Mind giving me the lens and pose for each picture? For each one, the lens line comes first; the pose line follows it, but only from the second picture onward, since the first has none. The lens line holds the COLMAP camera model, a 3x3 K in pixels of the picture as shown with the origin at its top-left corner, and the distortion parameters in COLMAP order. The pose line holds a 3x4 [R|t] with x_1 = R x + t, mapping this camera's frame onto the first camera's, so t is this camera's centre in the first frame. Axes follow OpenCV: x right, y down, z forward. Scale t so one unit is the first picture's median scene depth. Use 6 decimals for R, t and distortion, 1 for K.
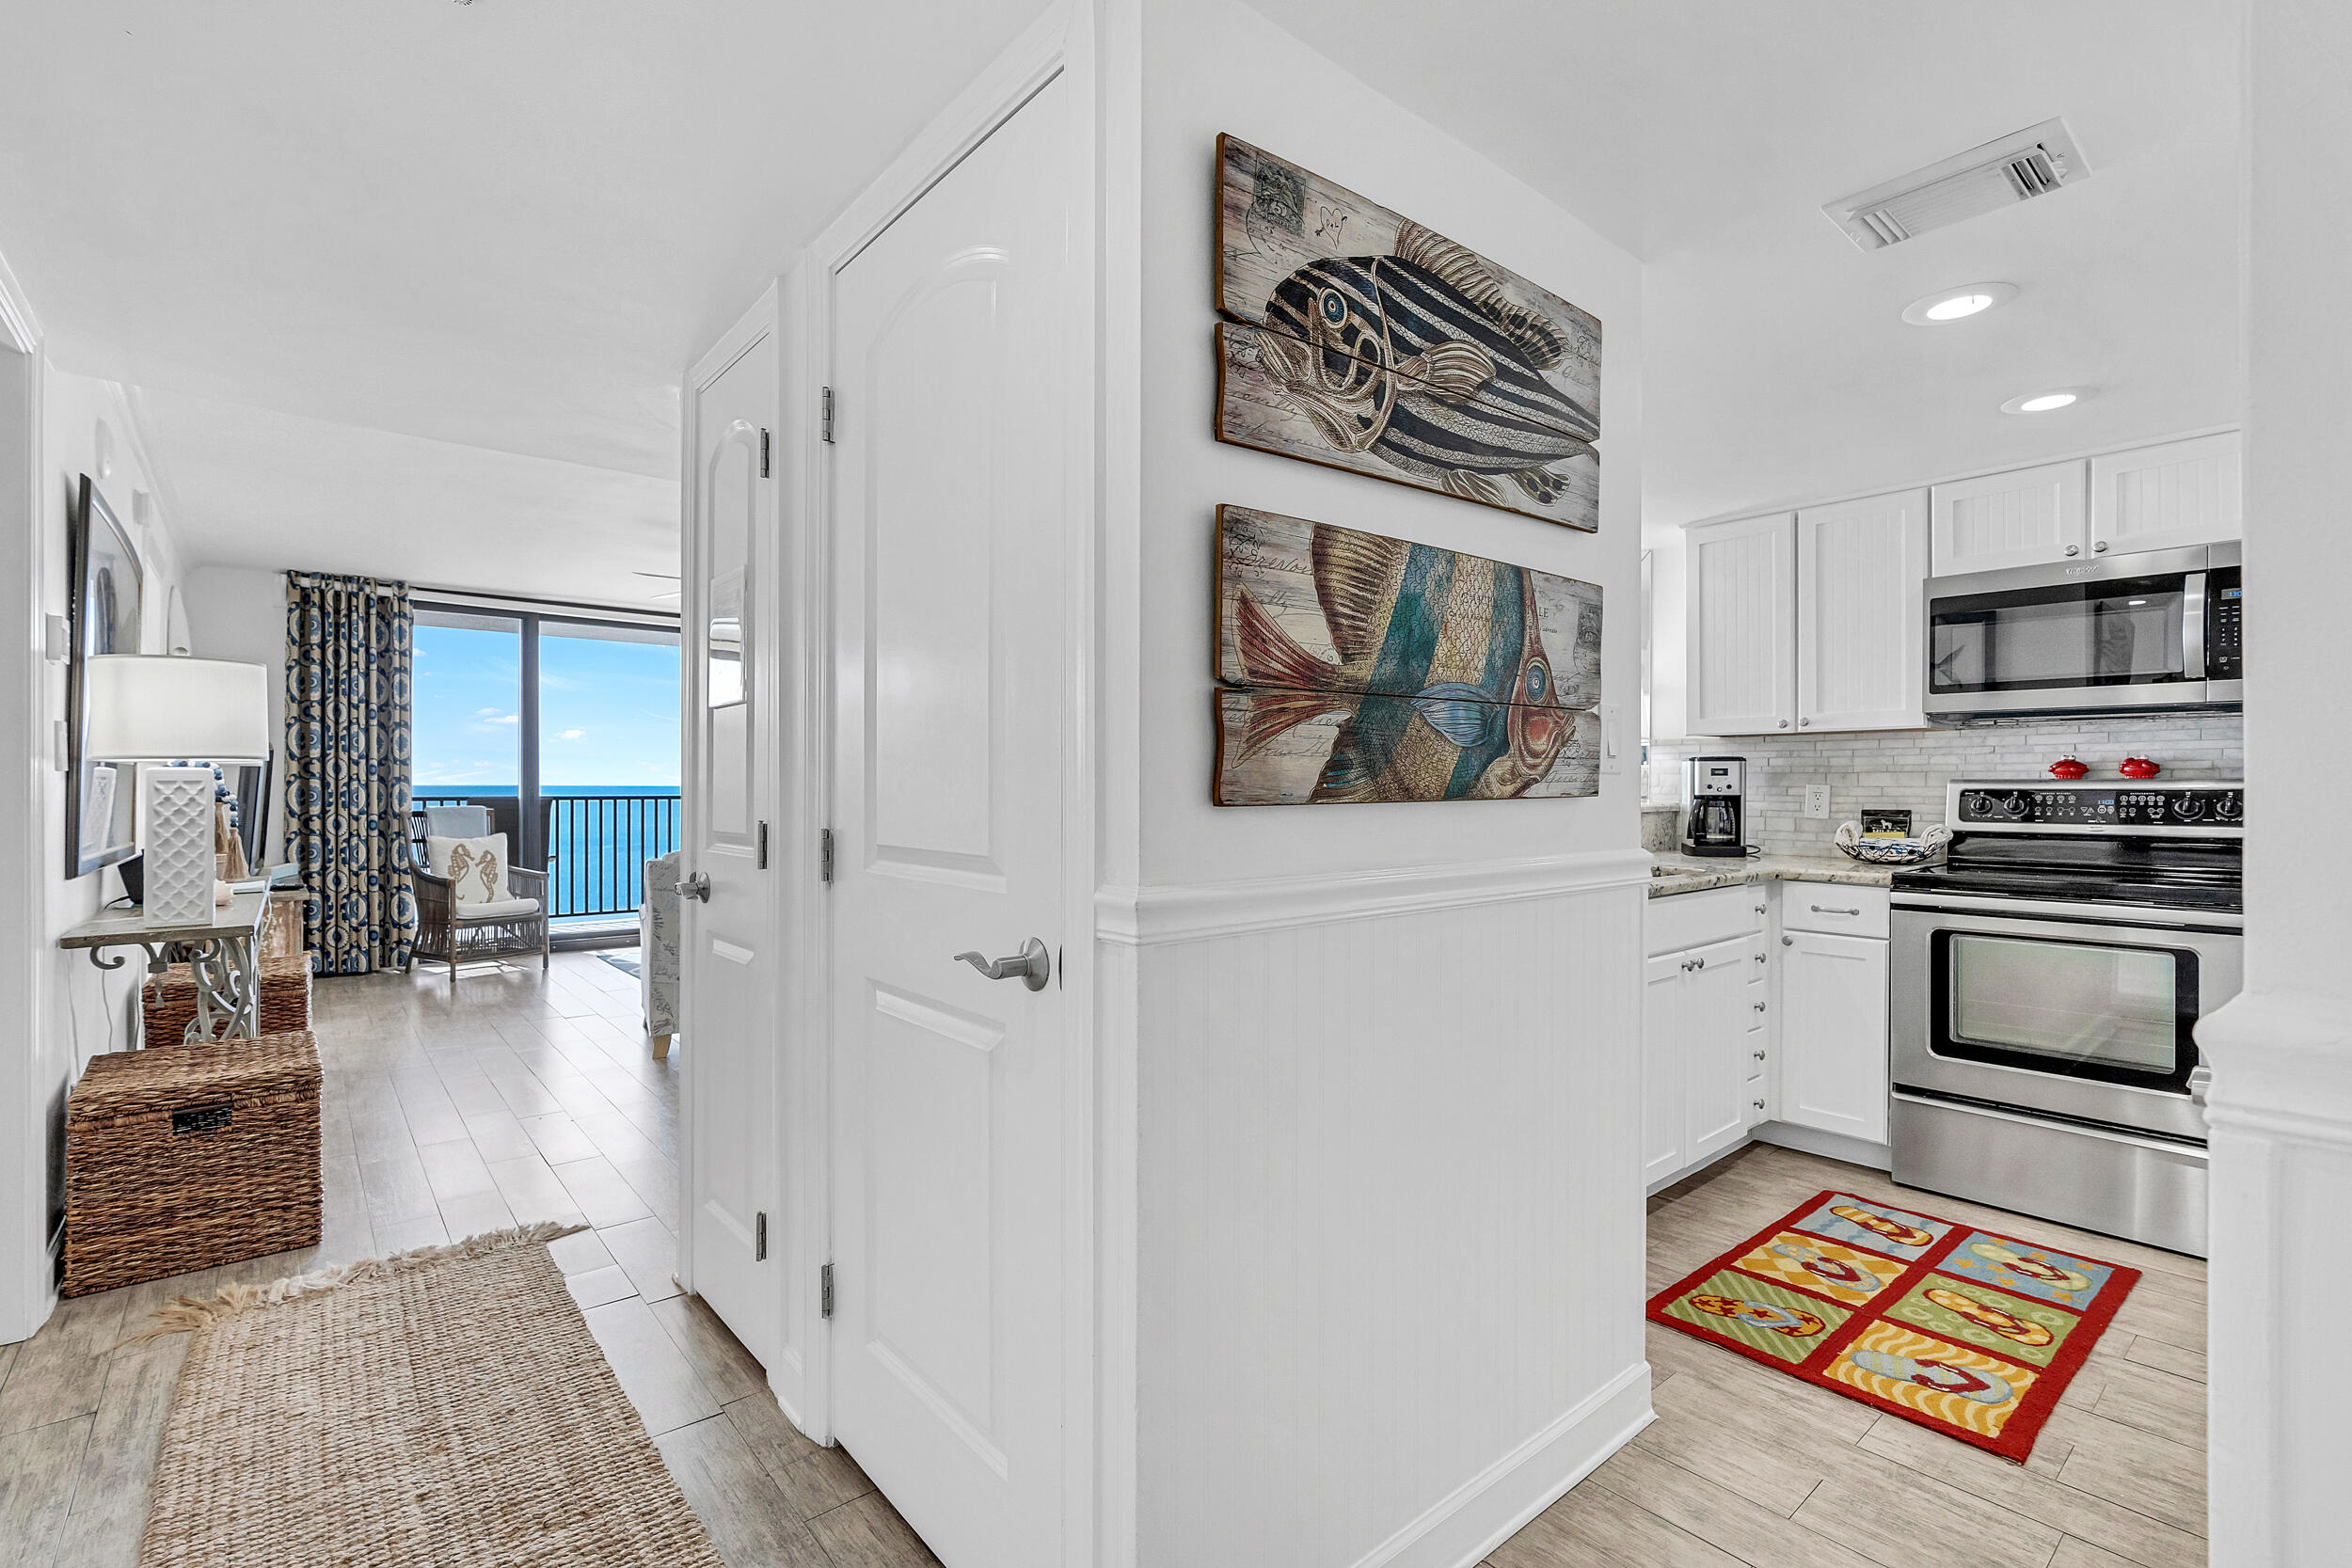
lens RADIAL K [[1078.5, 0, 1165.3], [0, 1078.5, 786.8], [0, 0, 1]] dist [-0.011072, 0.004238]
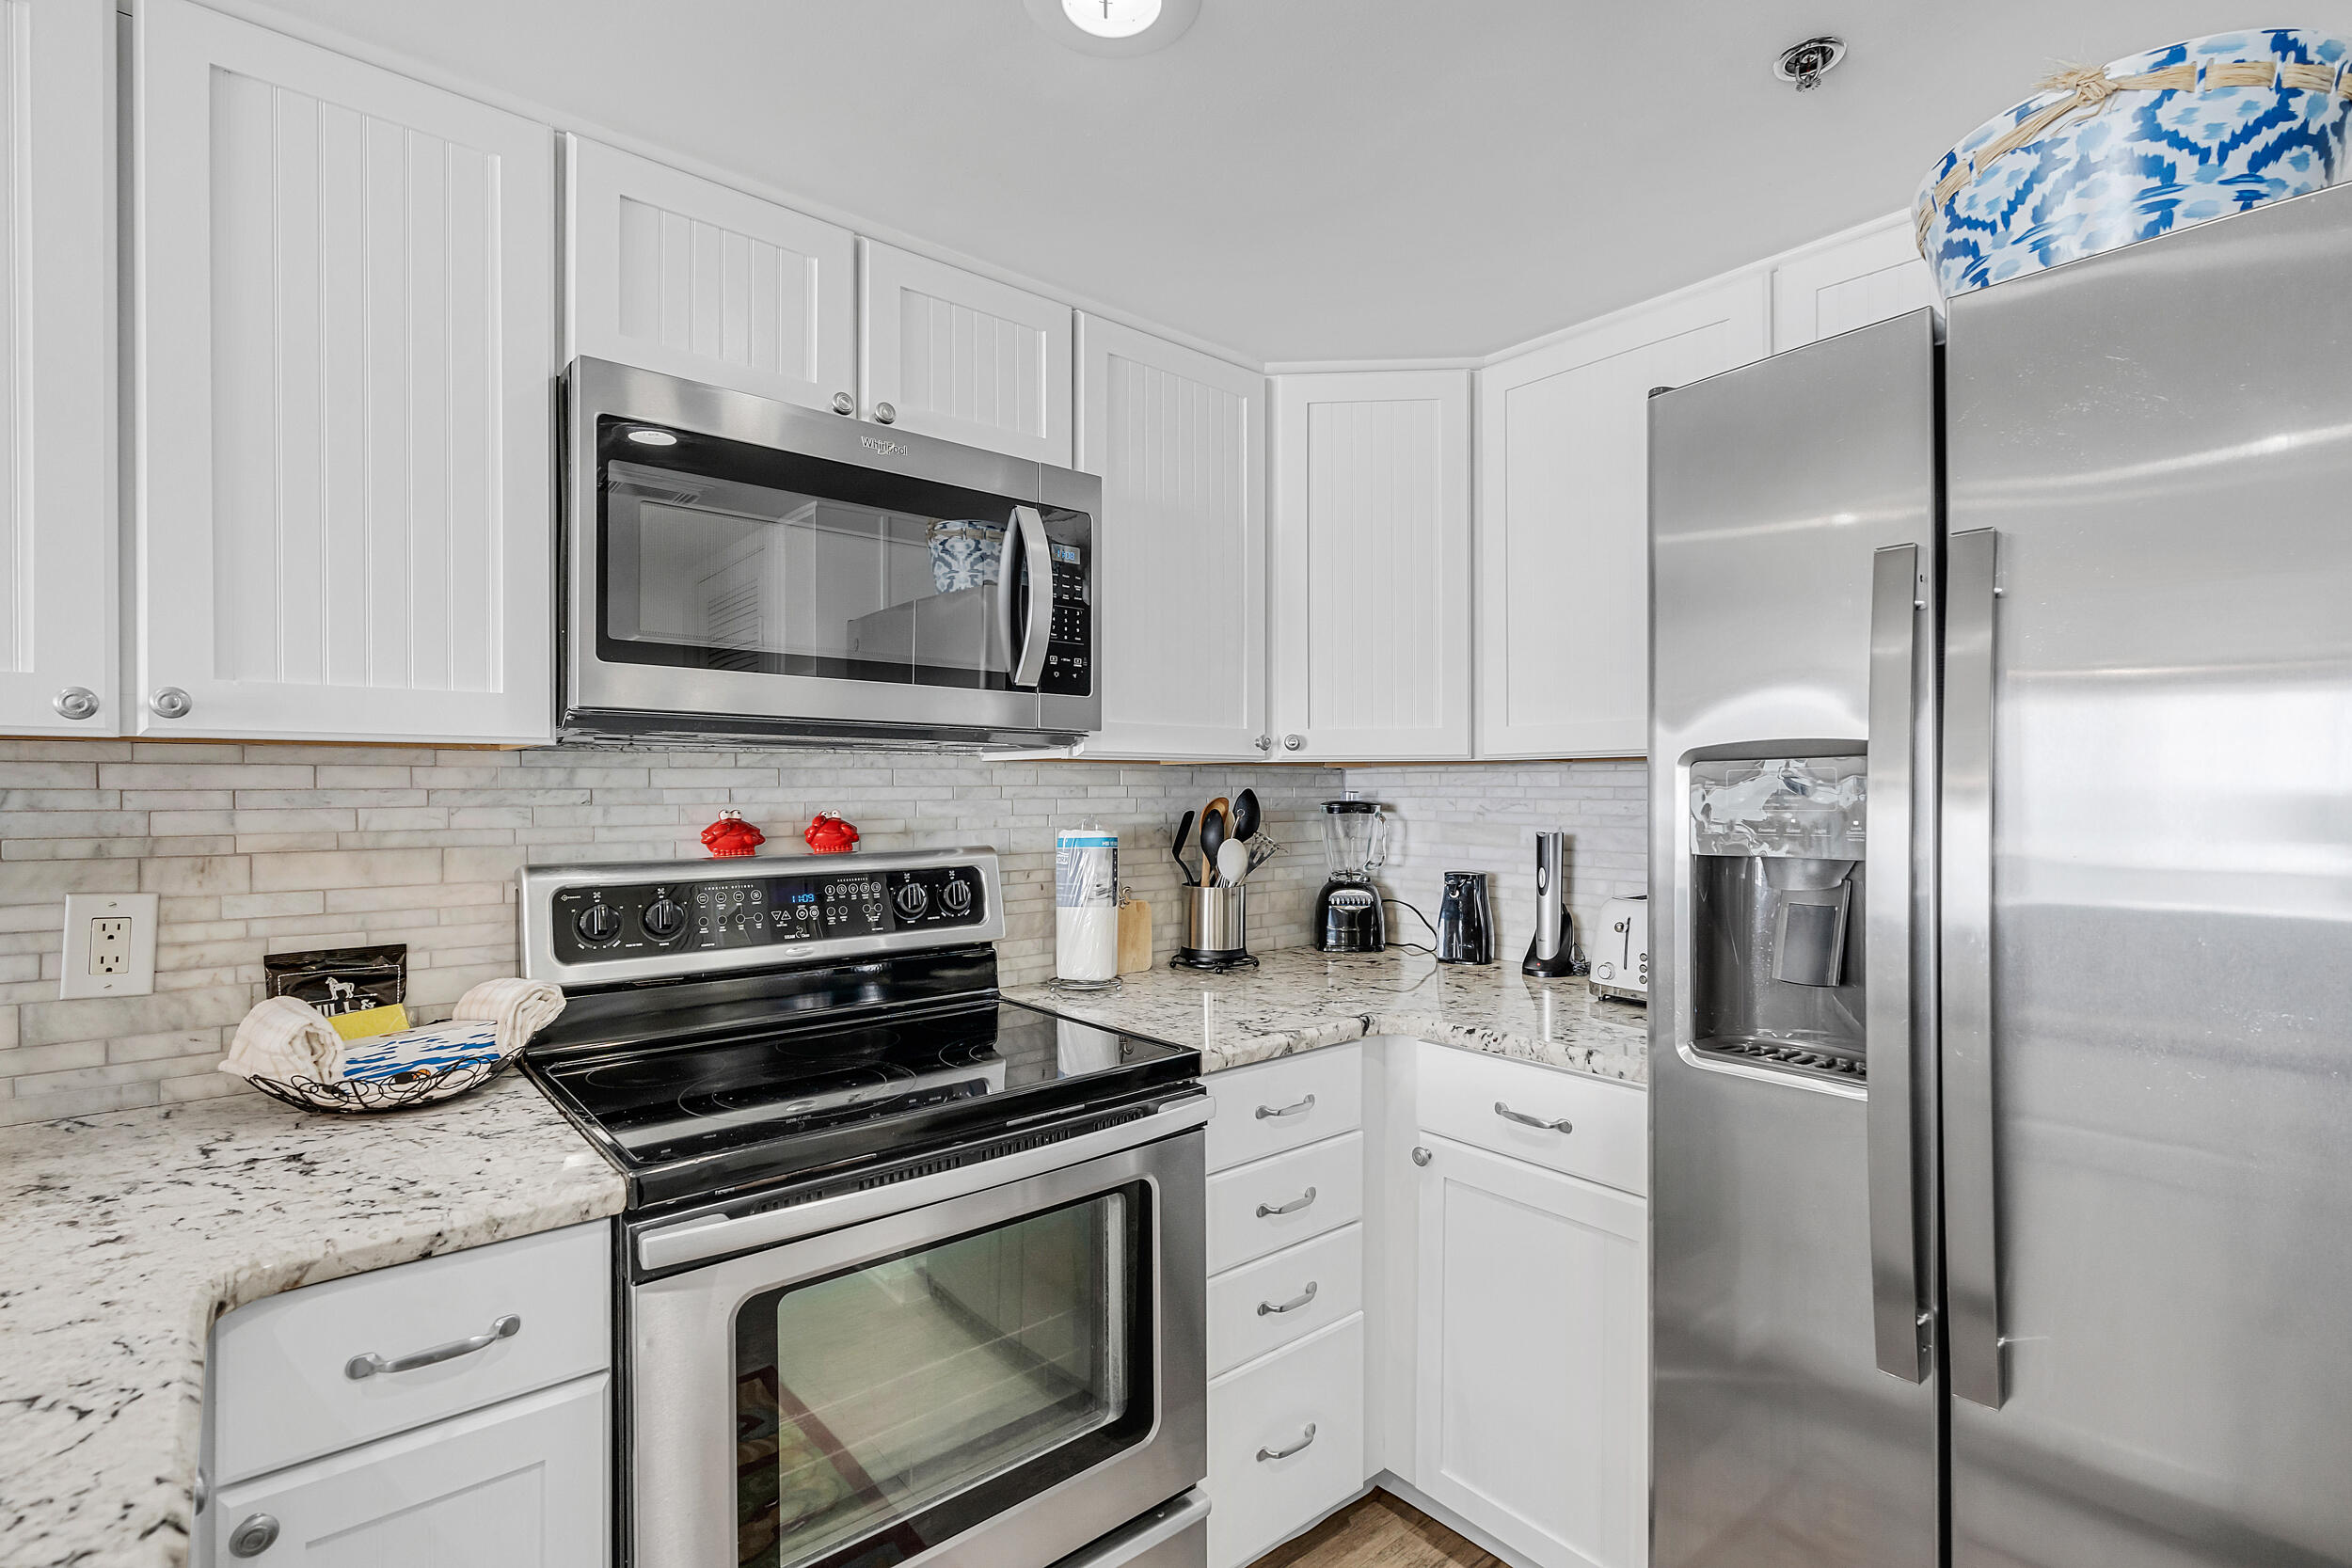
lens RADIAL K [[1078.5, 0, 1181.0], [0, 1078.5, 795.0], [0, 0, 1]] dist [-0.011072, 0.004238]
pose [[-0.003312, -0.001732, 0.999993, 0.302266], [0.006719, 0.999976, 0.001755, -0.034190], [-0.999972, 0.006725, -0.003300, 0.736278]]
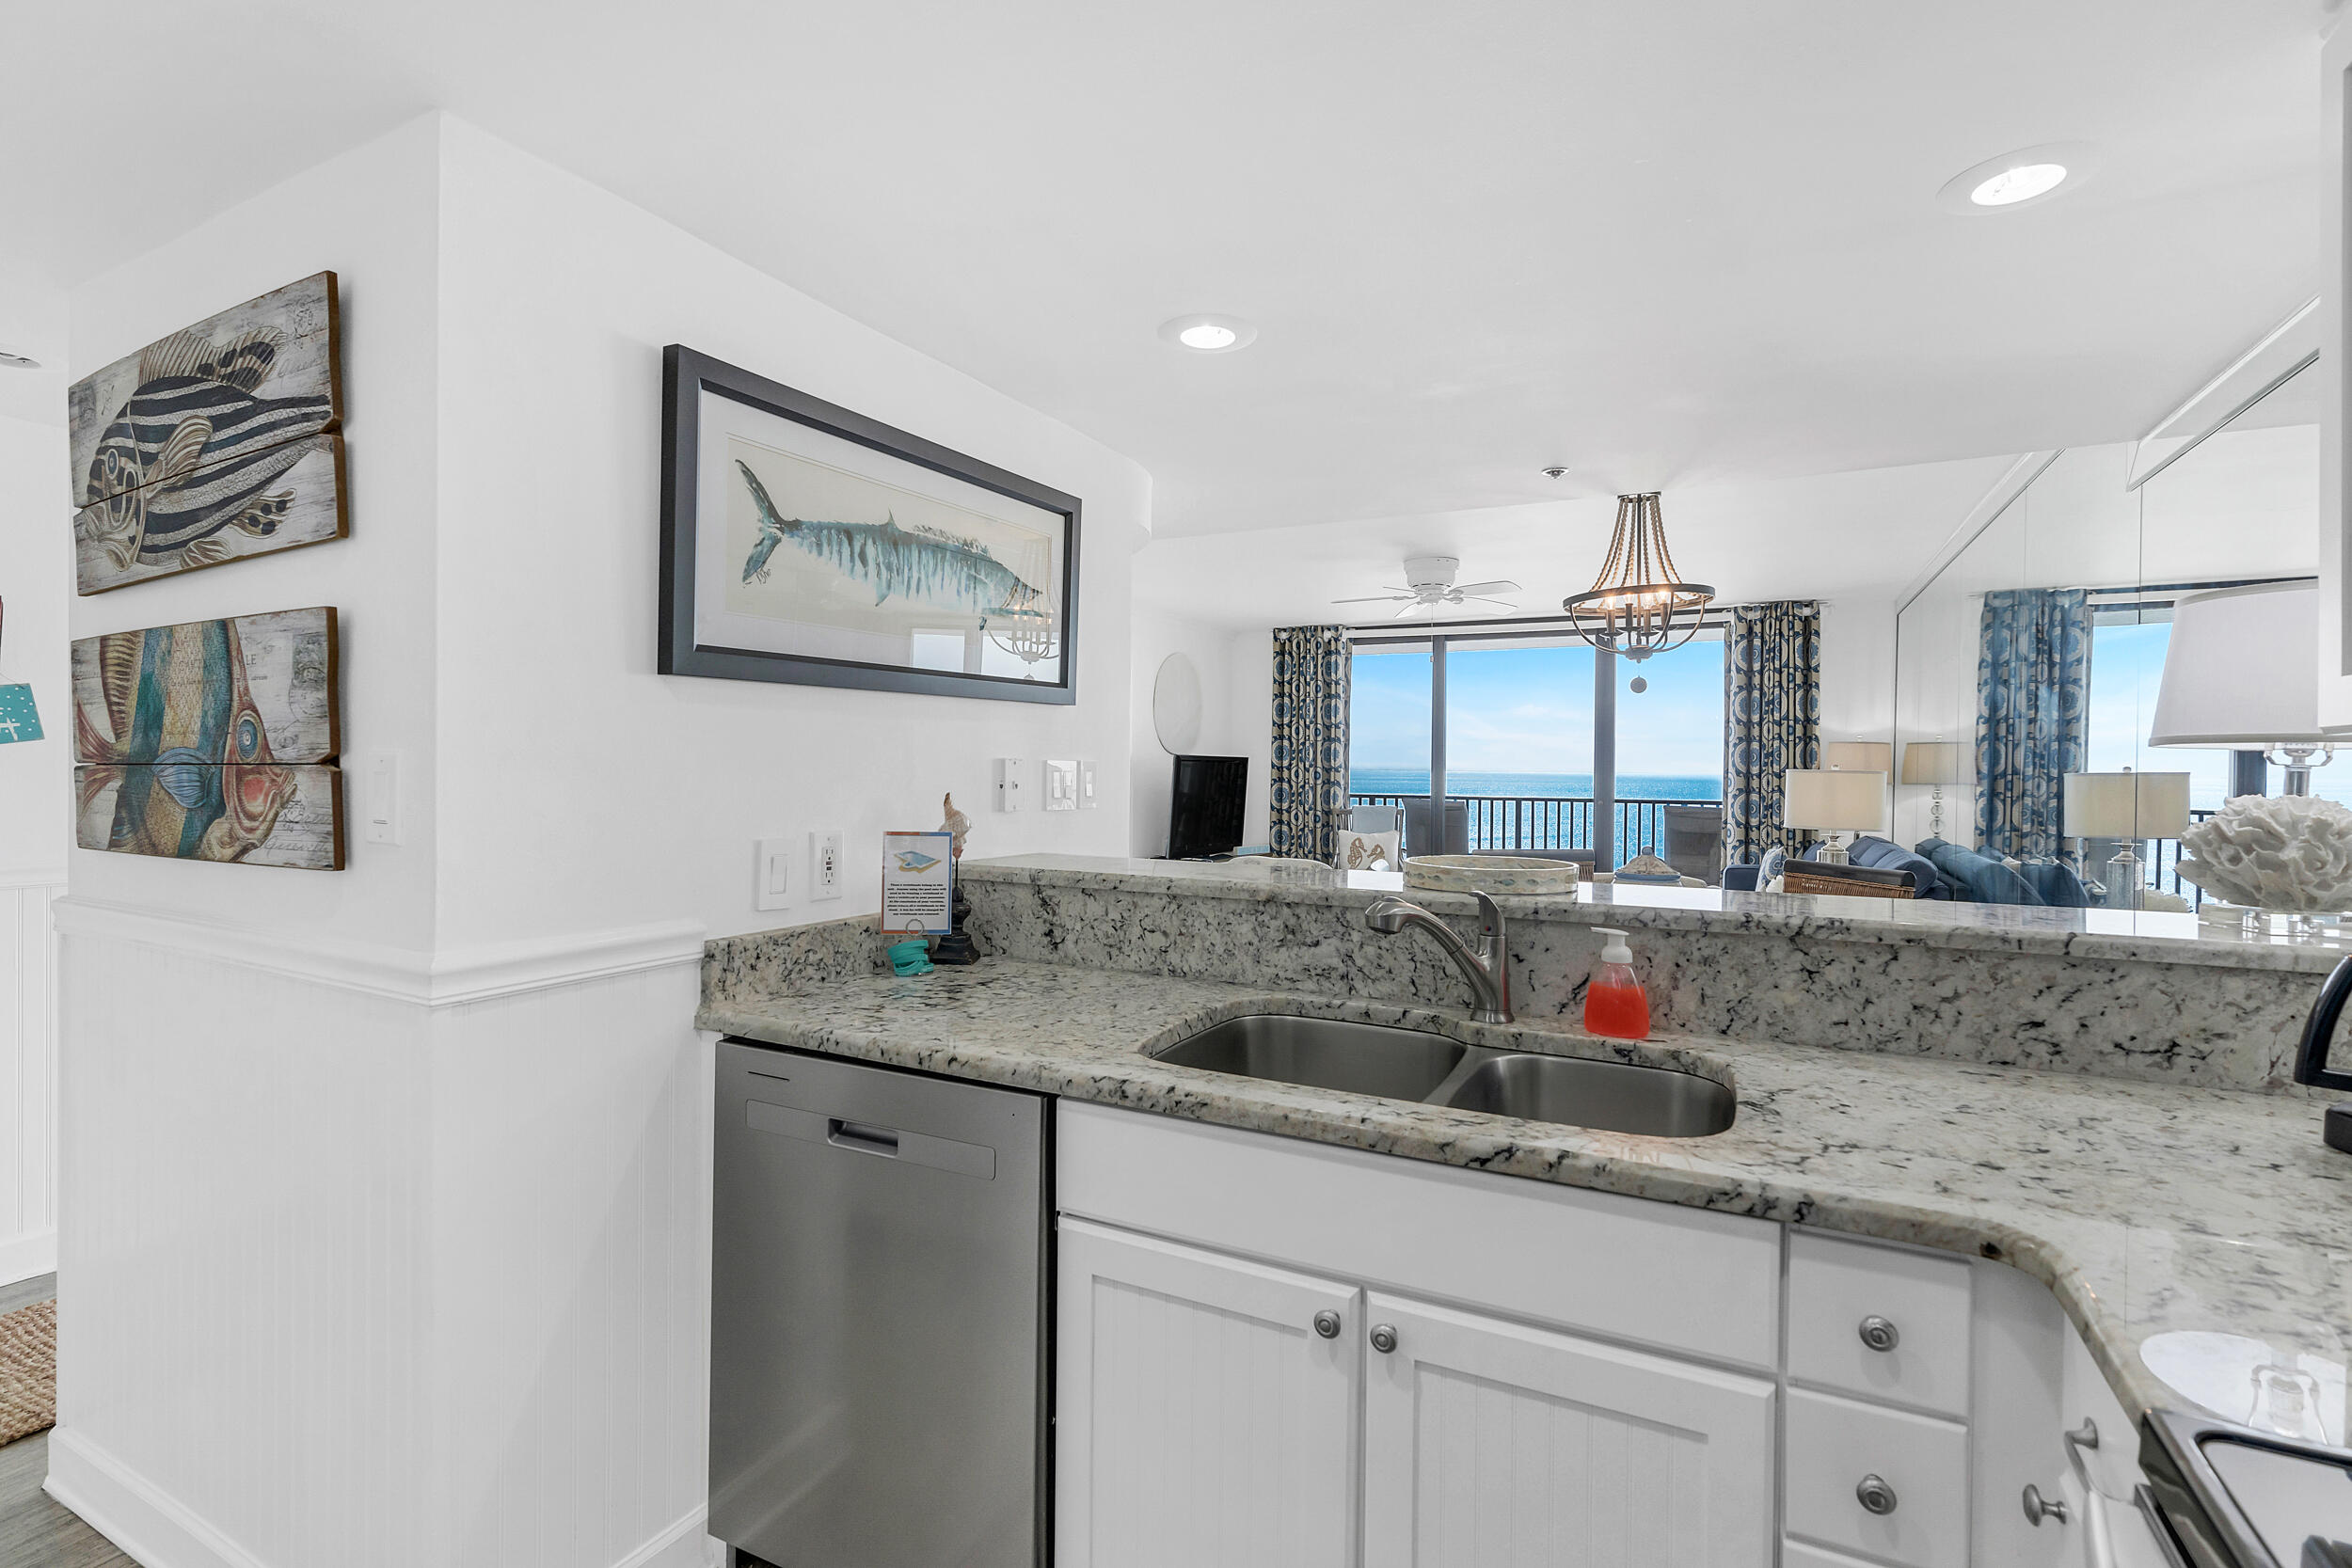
lens RADIAL K [[1078.5, 0, 1188.1], [0, 1078.5, 773.0], [0, 0, 1]] dist [-0.011072, 0.004238]
pose [[0.380145, 0.006716, -0.924902, 0.709561], [-0.011201, 0.999934, 0.002657, -0.037533], [0.924859, 0.009350, 0.380195, 0.664176]]
